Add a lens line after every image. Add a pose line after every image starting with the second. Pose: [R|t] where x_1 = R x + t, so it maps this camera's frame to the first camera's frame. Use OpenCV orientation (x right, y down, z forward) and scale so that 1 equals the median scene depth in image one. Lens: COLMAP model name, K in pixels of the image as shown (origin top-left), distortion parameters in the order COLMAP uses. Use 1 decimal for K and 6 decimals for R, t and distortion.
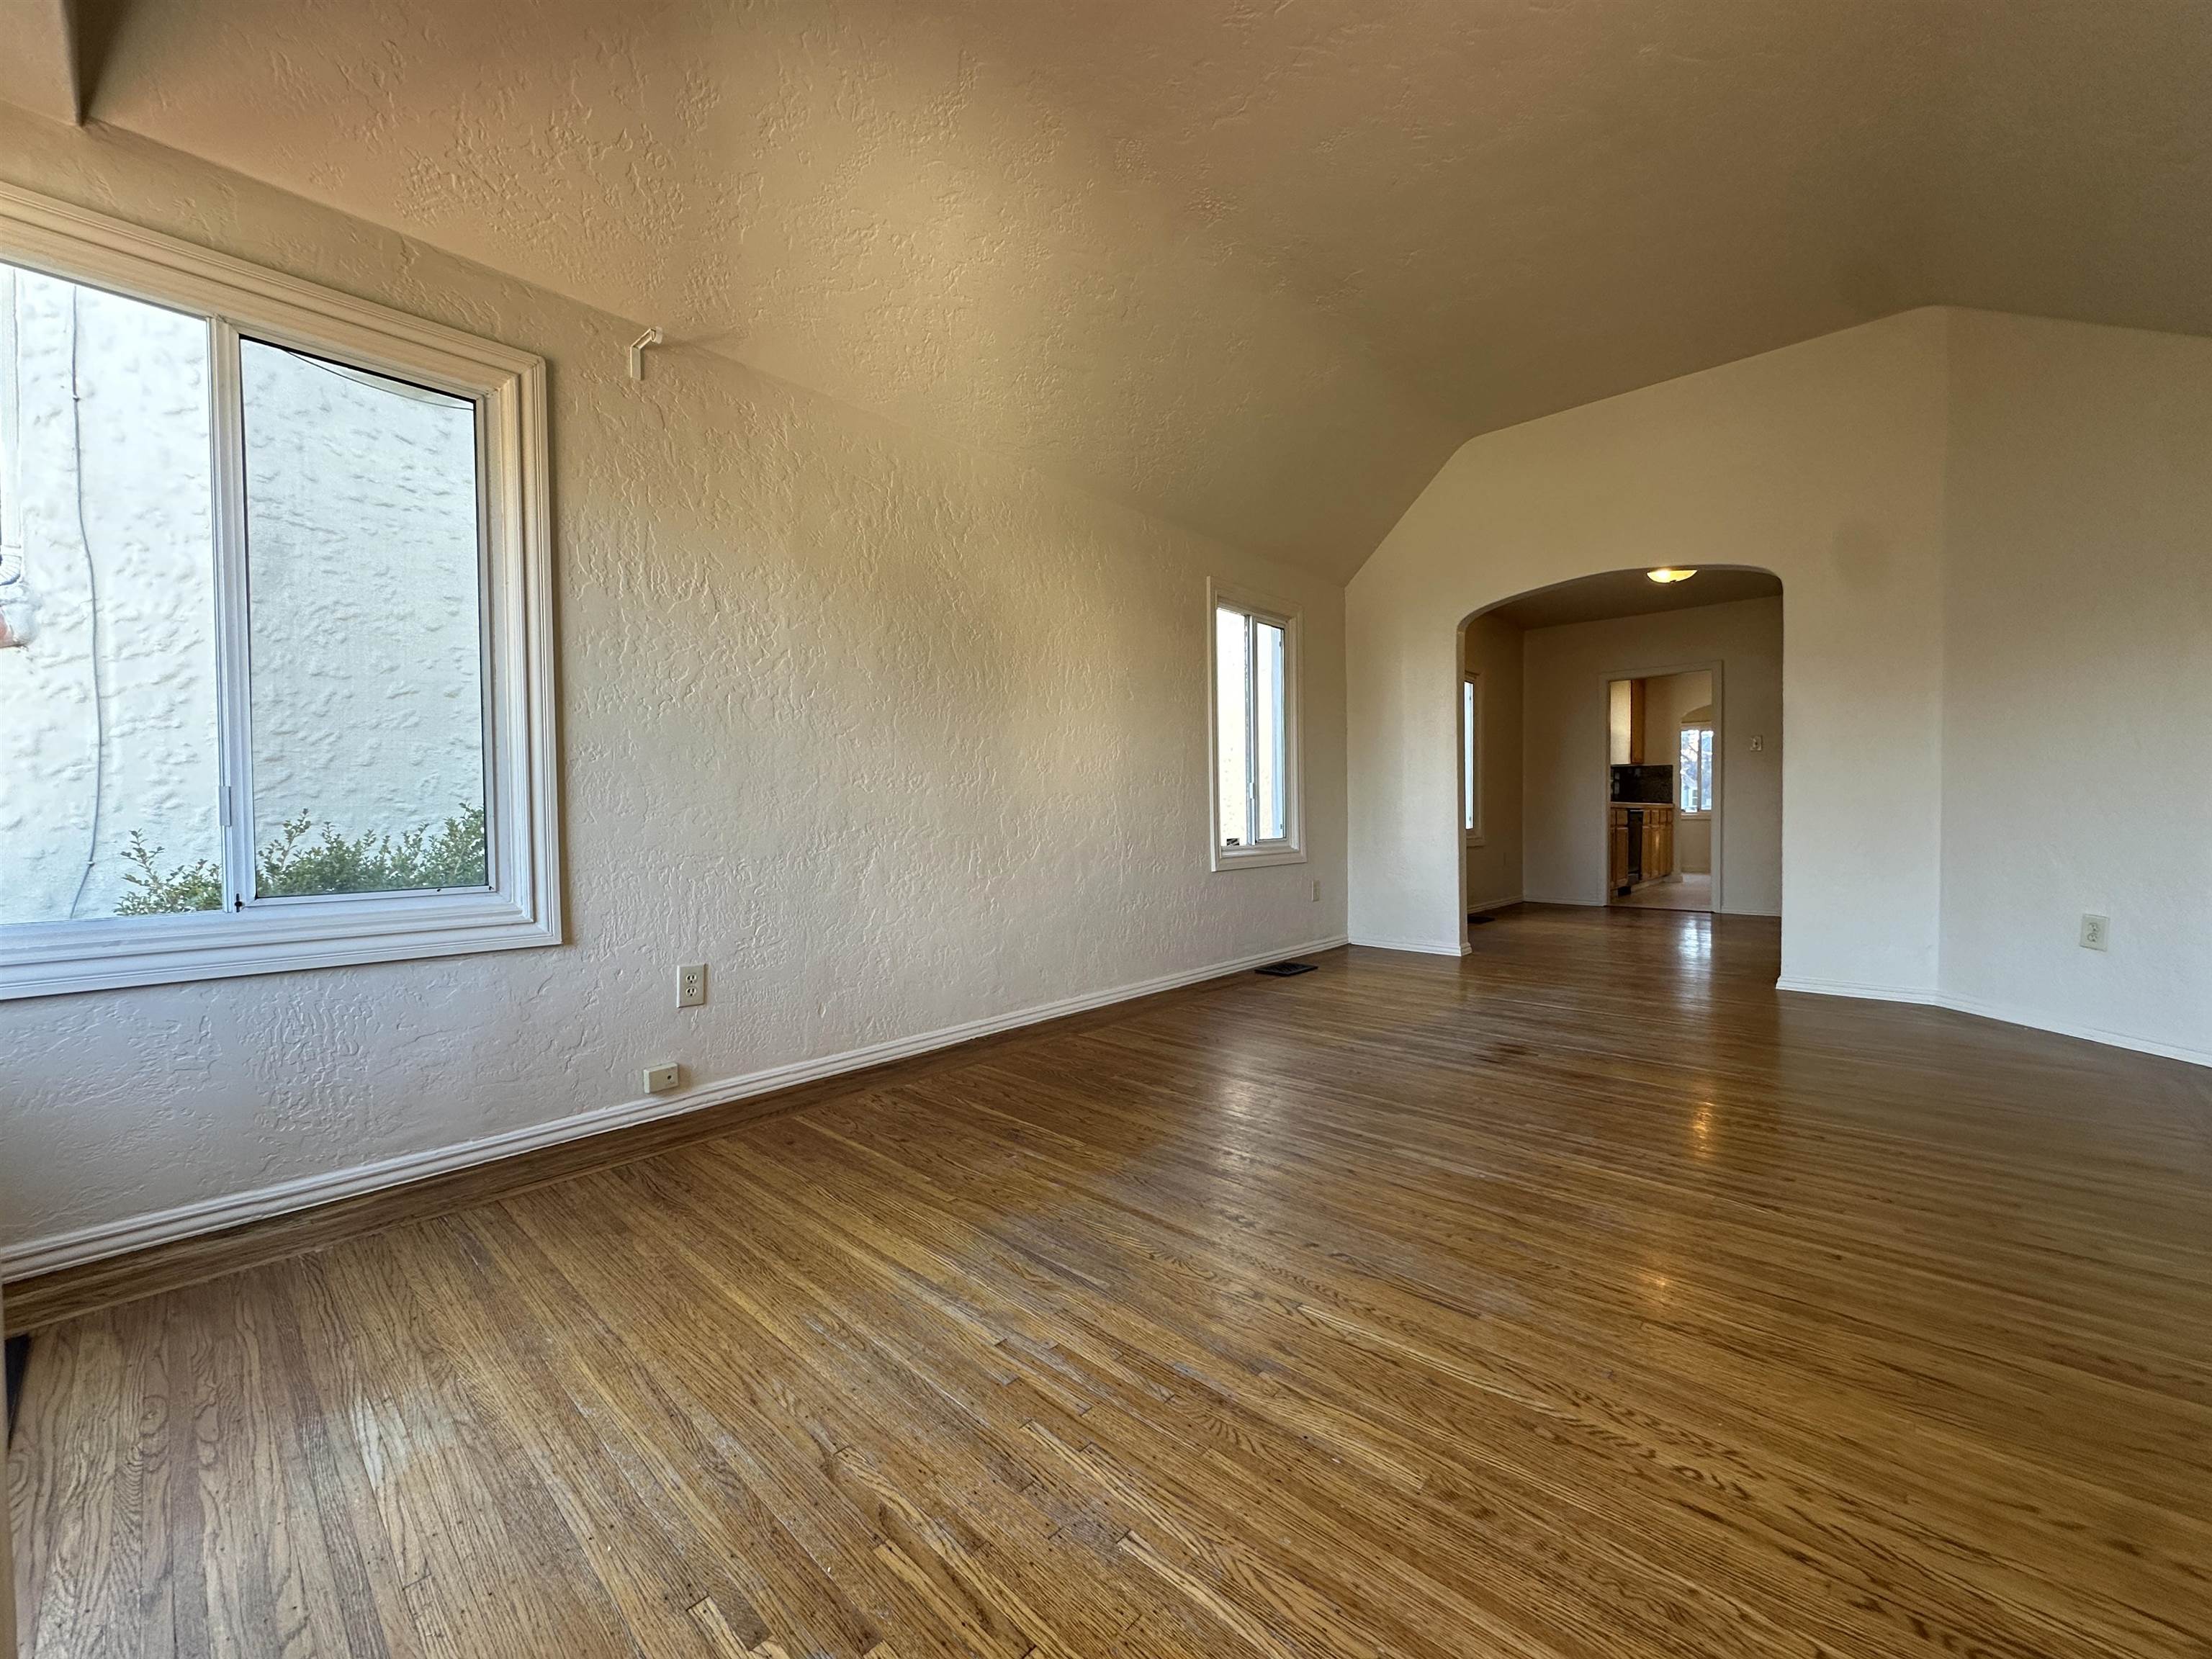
lens RADIAL K [[879.5, 0, 1107.7], [0, 879.5, 833.4], [0, 0, 1]] dist [-0.003547, 0.000965]
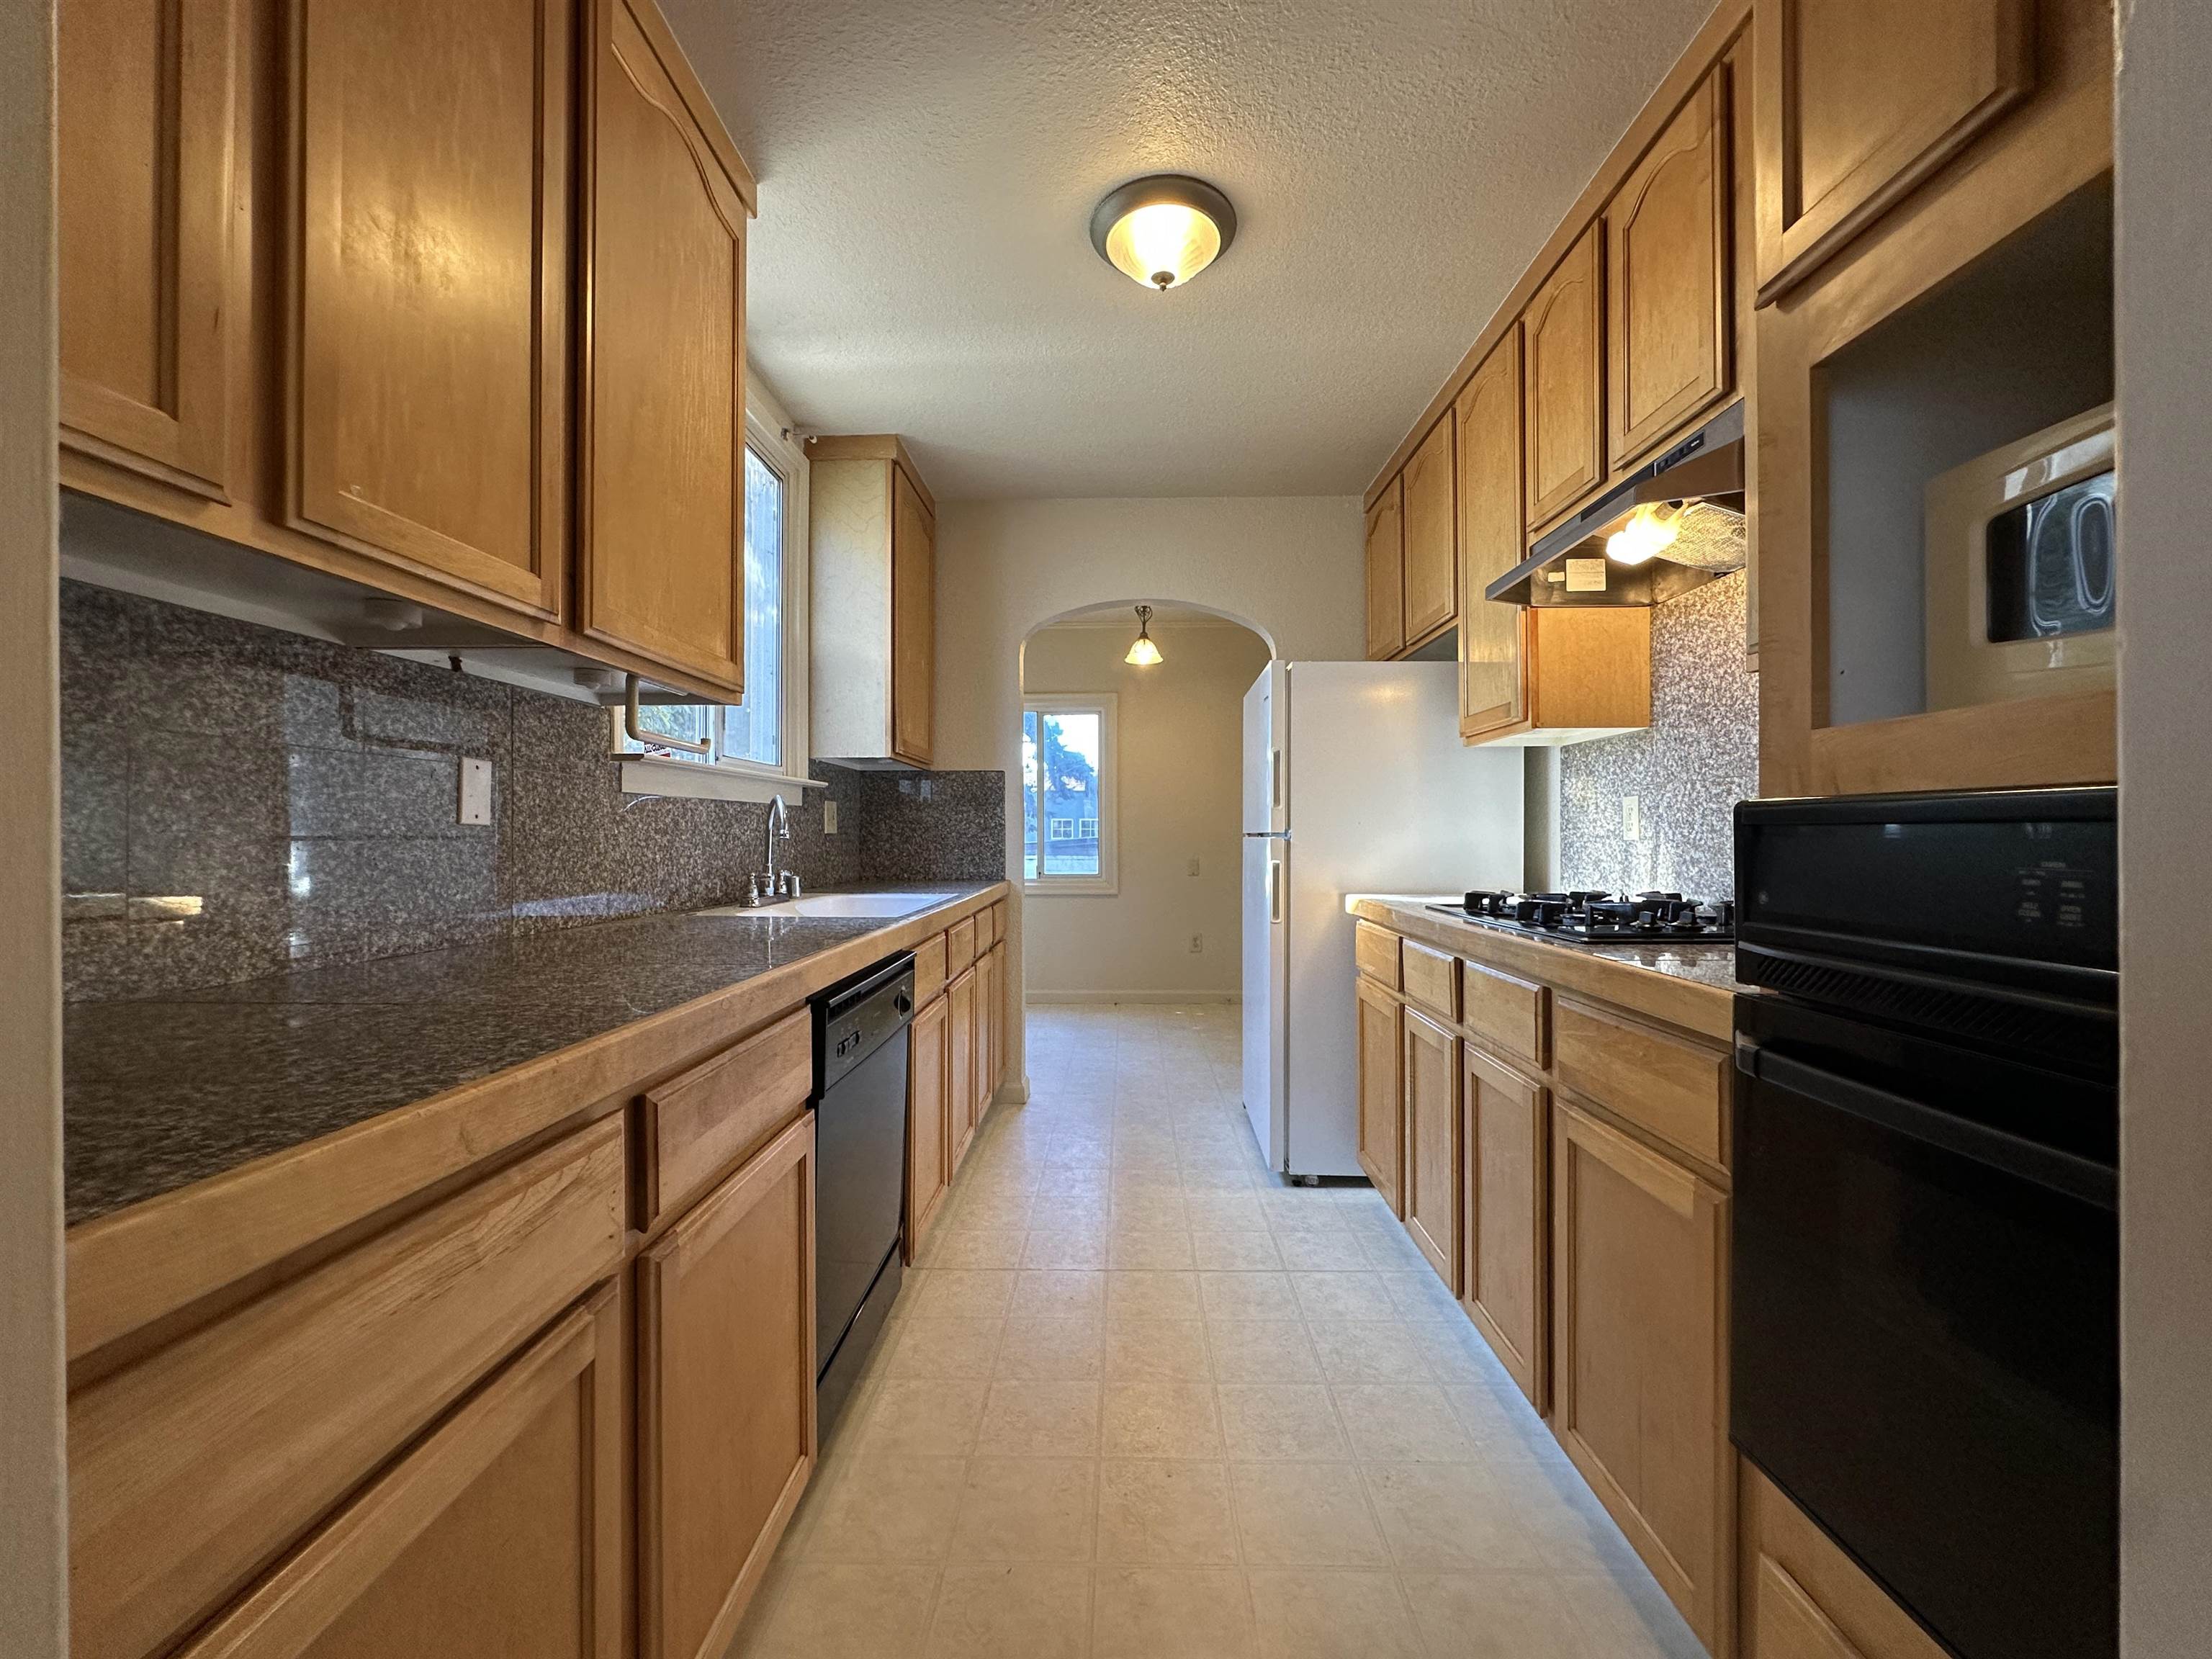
lens RADIAL K [[879.5, 0, 1106.7], [0, 879.5, 832.0], [0, 0, 1]] dist [-0.003547, 0.000965]
pose [[0.752687, 0.008067, 0.658329, 1.711739], [0.011182, 0.999624, -0.025034, -0.170732], [-0.658284, 0.026204, 0.752314, 2.739885]]
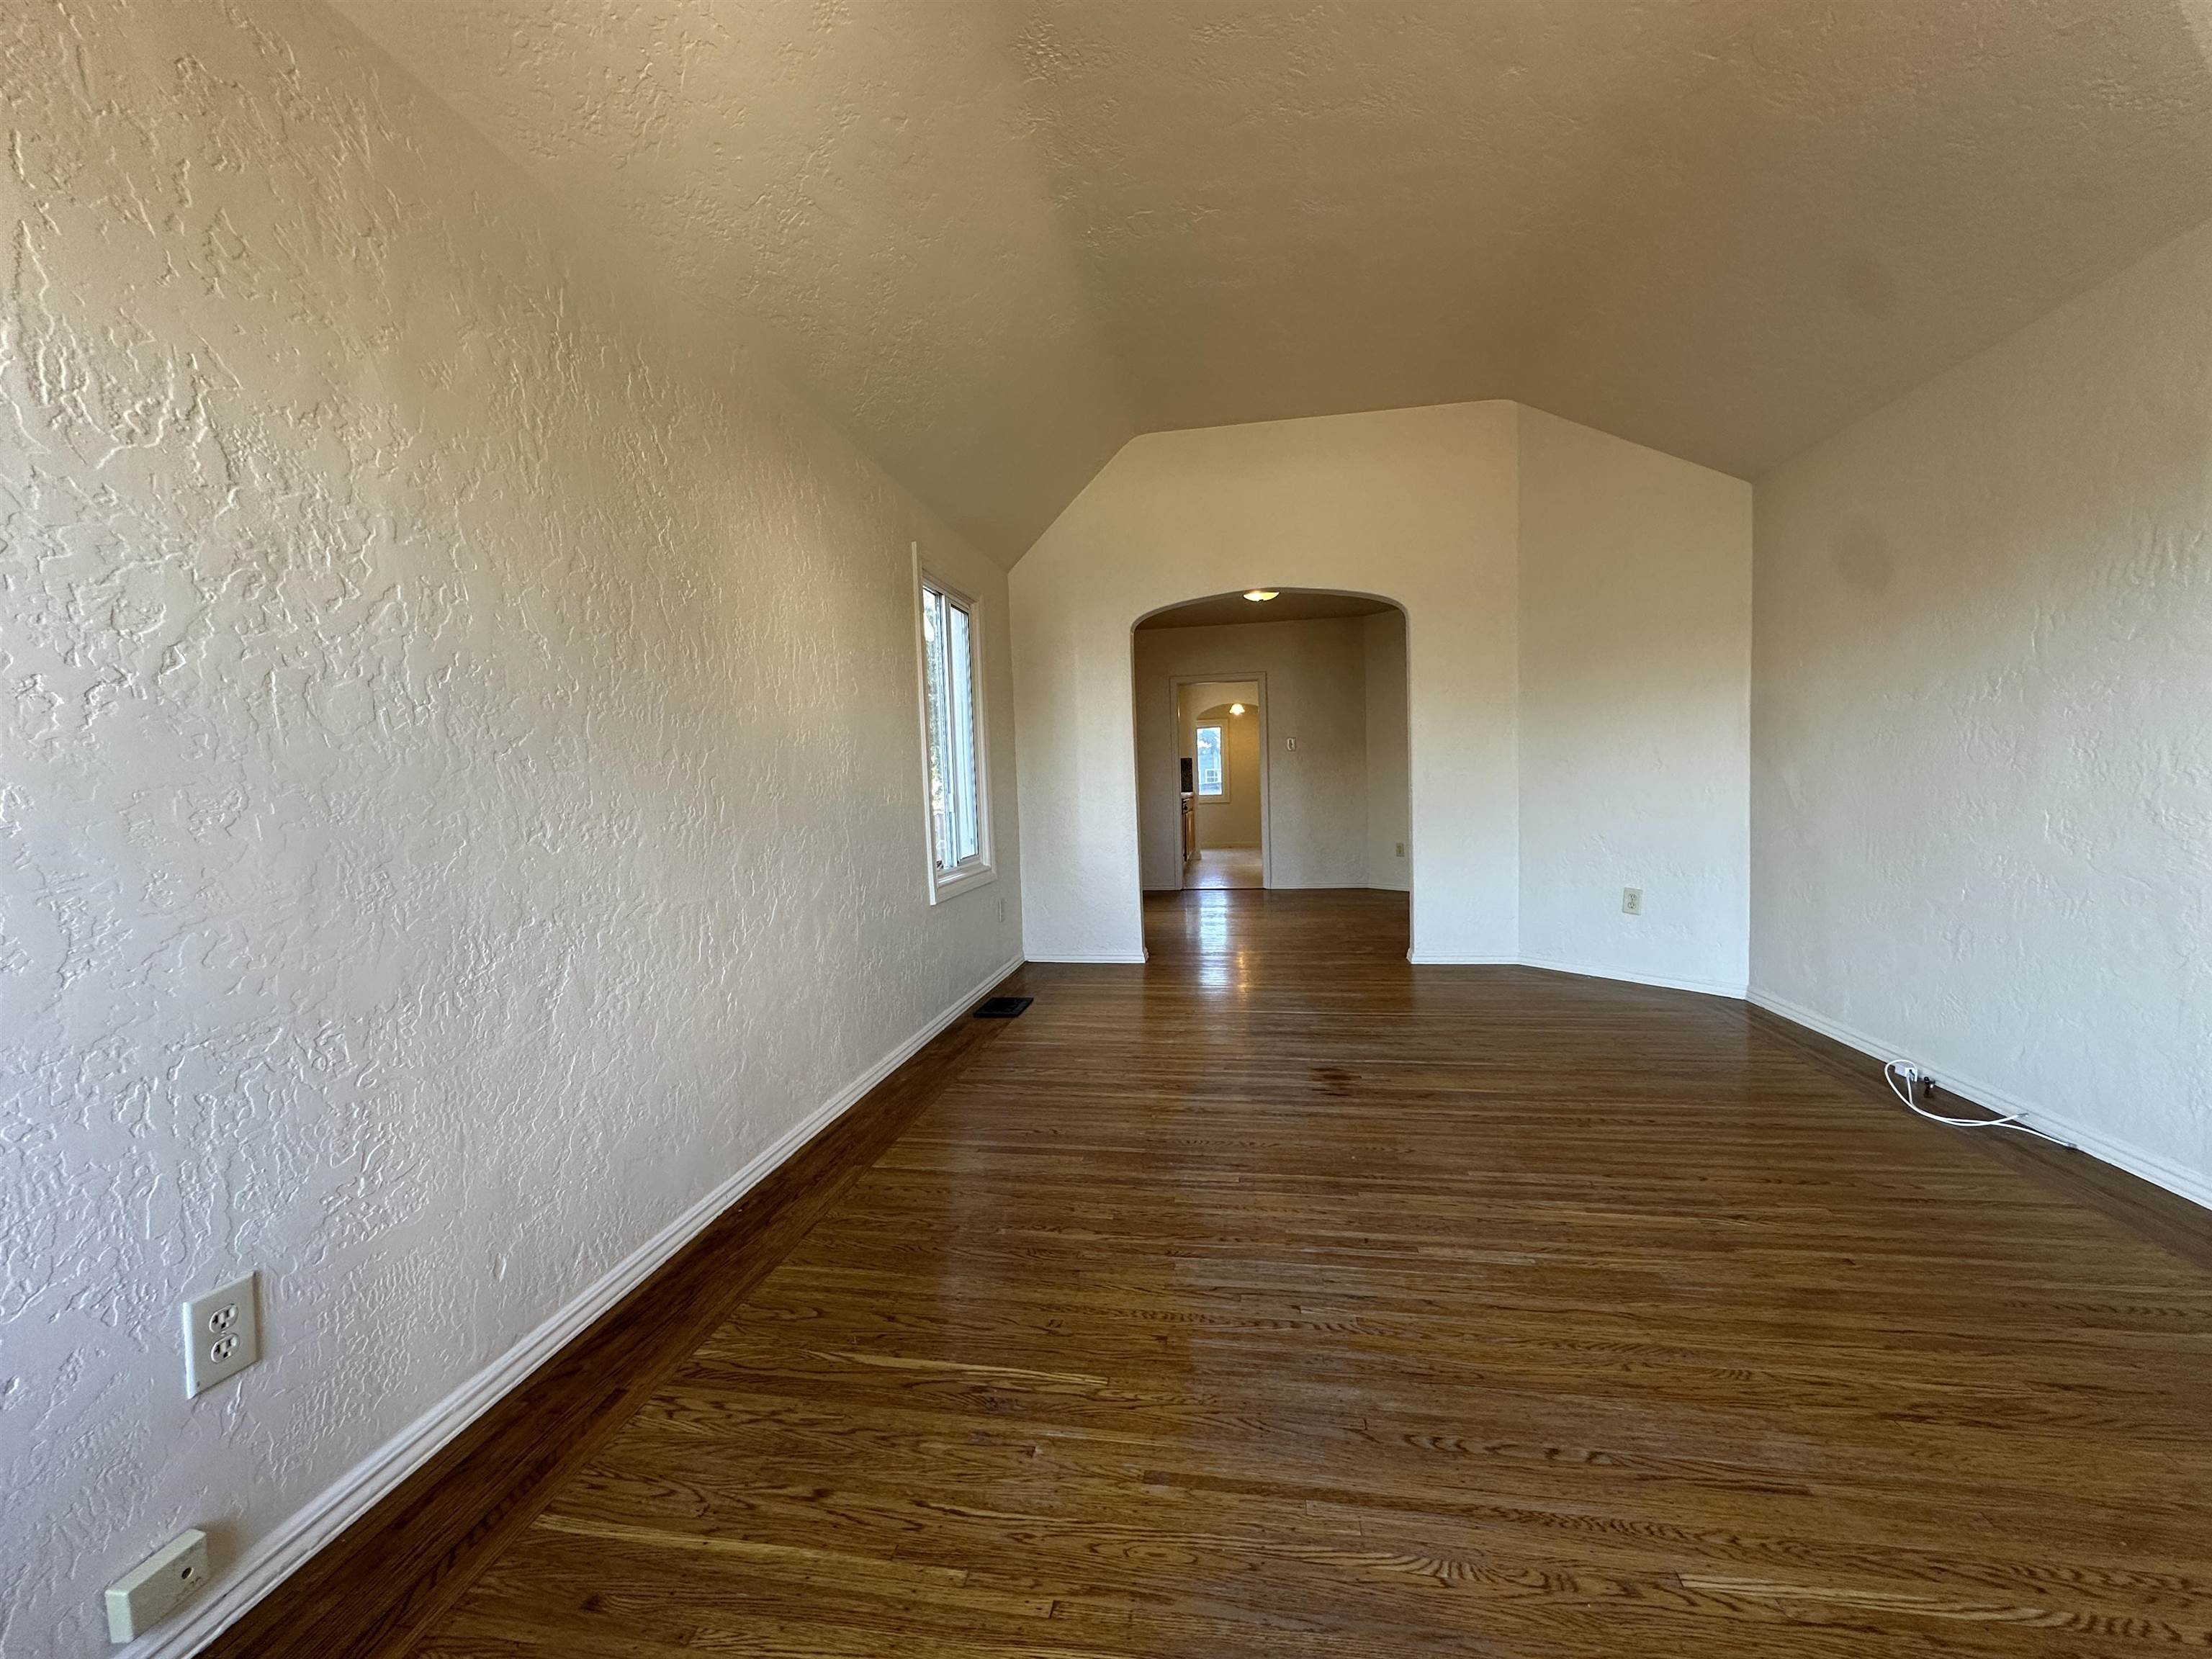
lens RADIAL K [[879.5, 0, 1106.1], [0, 879.5, 832.1], [0, 0, 1]] dist [-0.003547, 0.000965]
pose [[0.836147, -0.046823, 0.546503, -0.323883], [0.036722, 0.998893, 0.029399, -0.072918], [-0.547274, -0.004513, 0.836941, 0.382238]]
